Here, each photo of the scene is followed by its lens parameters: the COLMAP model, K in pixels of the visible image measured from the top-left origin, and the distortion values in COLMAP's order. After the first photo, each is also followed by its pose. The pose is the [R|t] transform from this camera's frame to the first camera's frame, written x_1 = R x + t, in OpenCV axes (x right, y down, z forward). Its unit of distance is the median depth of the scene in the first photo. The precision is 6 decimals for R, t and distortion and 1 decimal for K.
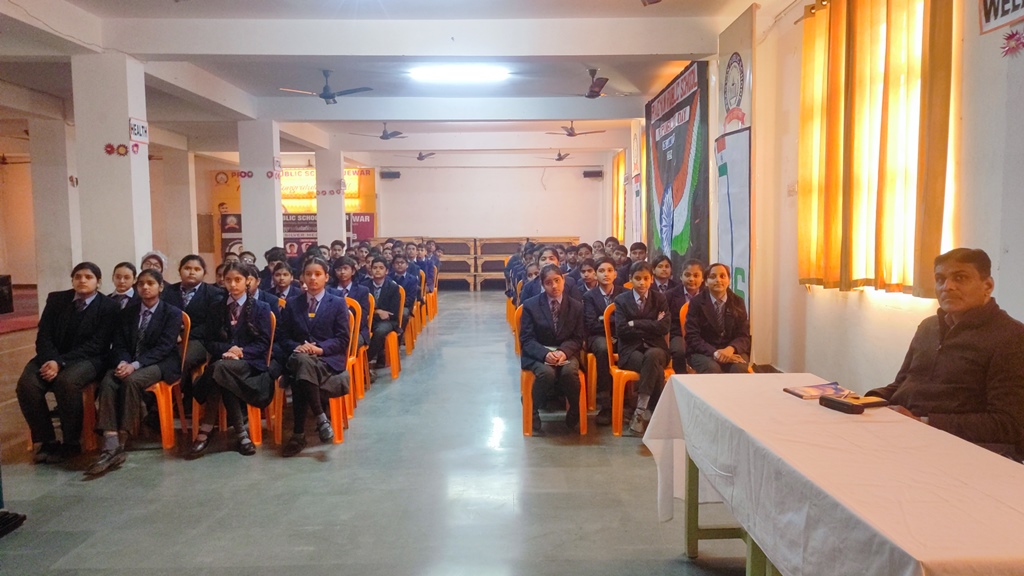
lens RADIAL K [[774.3, 0, 508.7], [0, 774.3, 288.1], [0, 0, 1]] dist [0.032404, -0.012341]
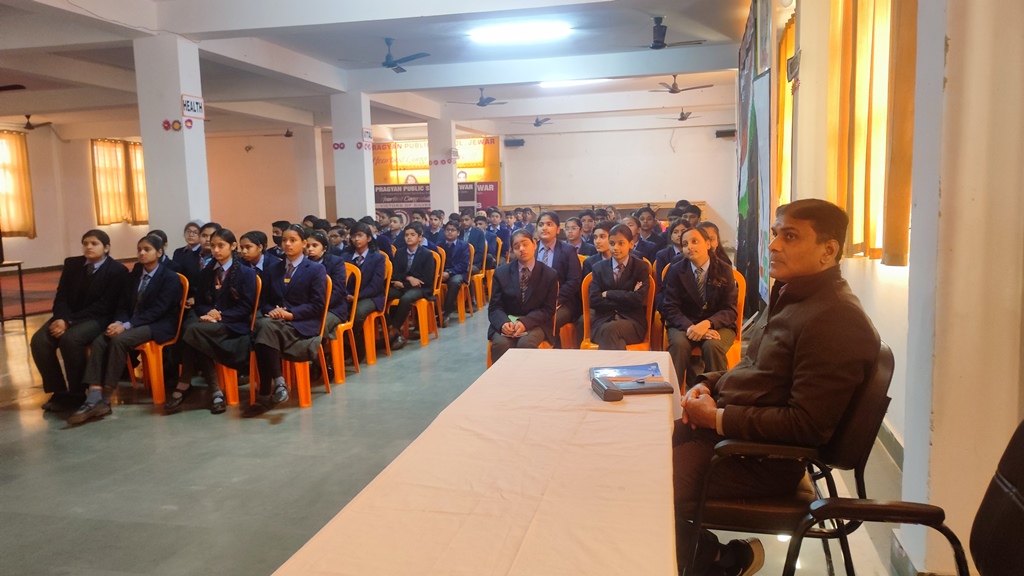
lens RADIAL K [[774.3, 0, 511.9], [0, 774.3, 292.2], [0, 0, 1]] dist [0.032404, -0.012341]
pose [[0.968289, 0.013468, -0.249470, 0.281974], [-0.002476, 0.999014, 0.044320, 0.003983], [0.249821, -0.042297, 0.967368, 0.088624]]
